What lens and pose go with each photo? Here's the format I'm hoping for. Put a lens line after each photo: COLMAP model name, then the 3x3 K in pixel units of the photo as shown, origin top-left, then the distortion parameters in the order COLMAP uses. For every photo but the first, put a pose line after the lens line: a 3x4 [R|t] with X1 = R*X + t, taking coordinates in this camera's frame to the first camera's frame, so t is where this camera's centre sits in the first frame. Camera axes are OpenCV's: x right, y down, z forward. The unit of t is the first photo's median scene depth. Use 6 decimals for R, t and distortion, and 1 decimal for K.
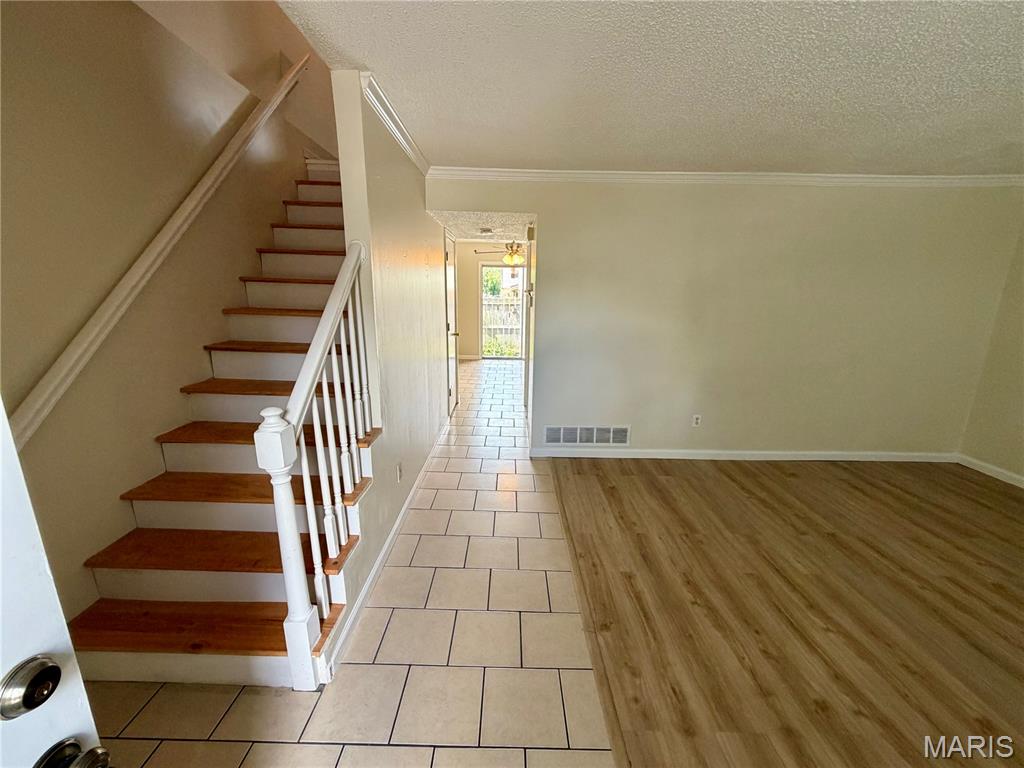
lens RADIAL K [[407.5, 0, 505.7], [0, 407.5, 386.5], [0, 0, 1]] dist [-0.001129, 0.000392]
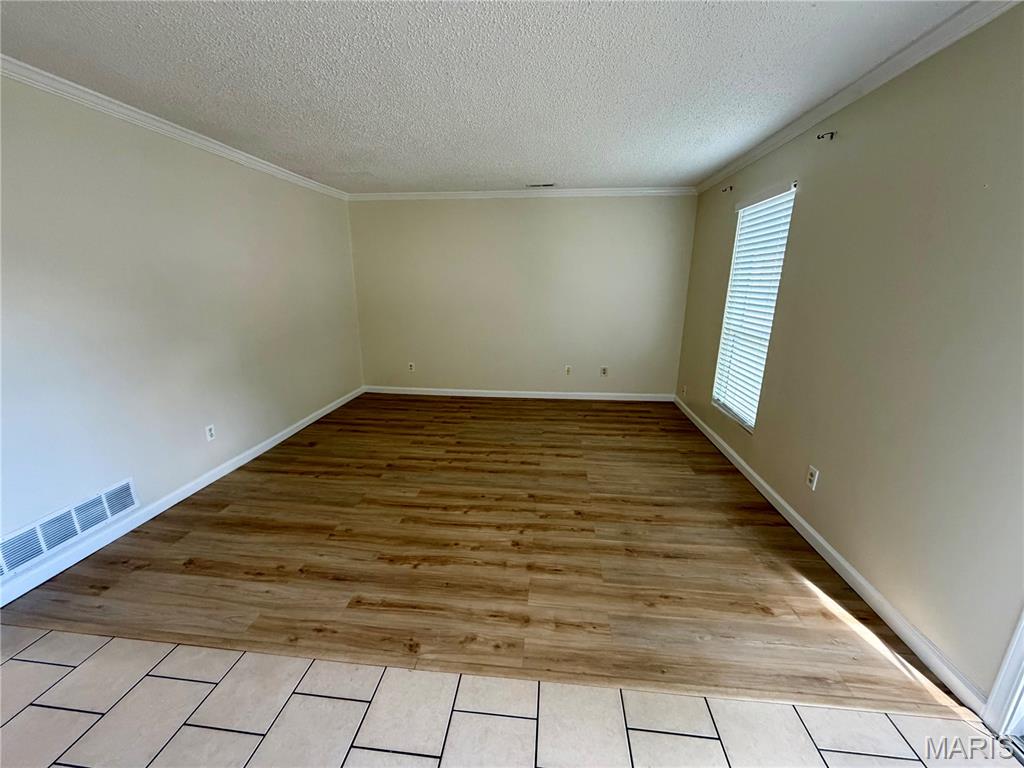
lens RADIAL K [[407.5, 0, 509.5], [0, 407.5, 389.2], [0, 0, 1]] dist [-0.001129, 0.000392]
pose [[0.099215, -0.271884, 0.957202, -0.353623], [0.220394, 0.944061, 0.245307, -0.102297], [-0.970352, 0.186623, 0.153587, 0.430095]]
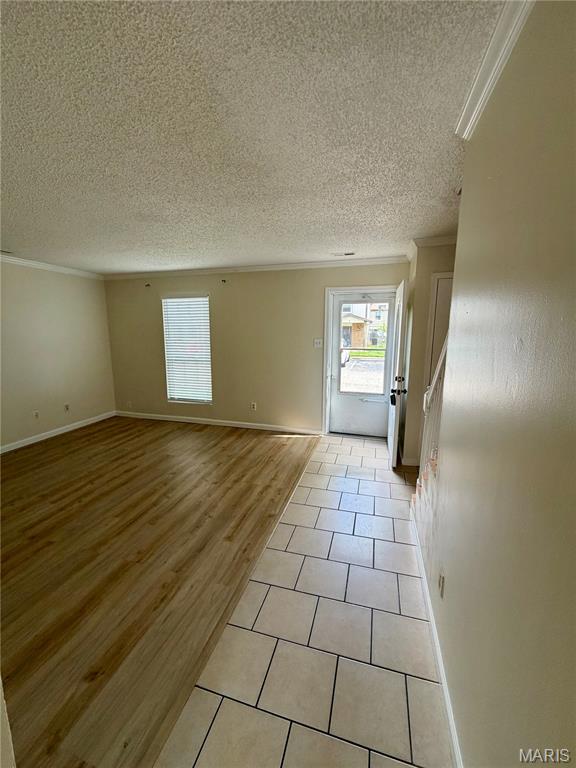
lens RADIAL K [[305.6, 0, 289.5], [0, 305.6, 381.9], [0, 0, 1]] dist [-0.001129, 0.000392]
pose [[-0.964386, -0.057408, 0.258194, -0.127573], [0.045844, 0.925109, 0.376923, -0.385798], [-0.260496, 0.375336, -0.889531, 1.563775]]
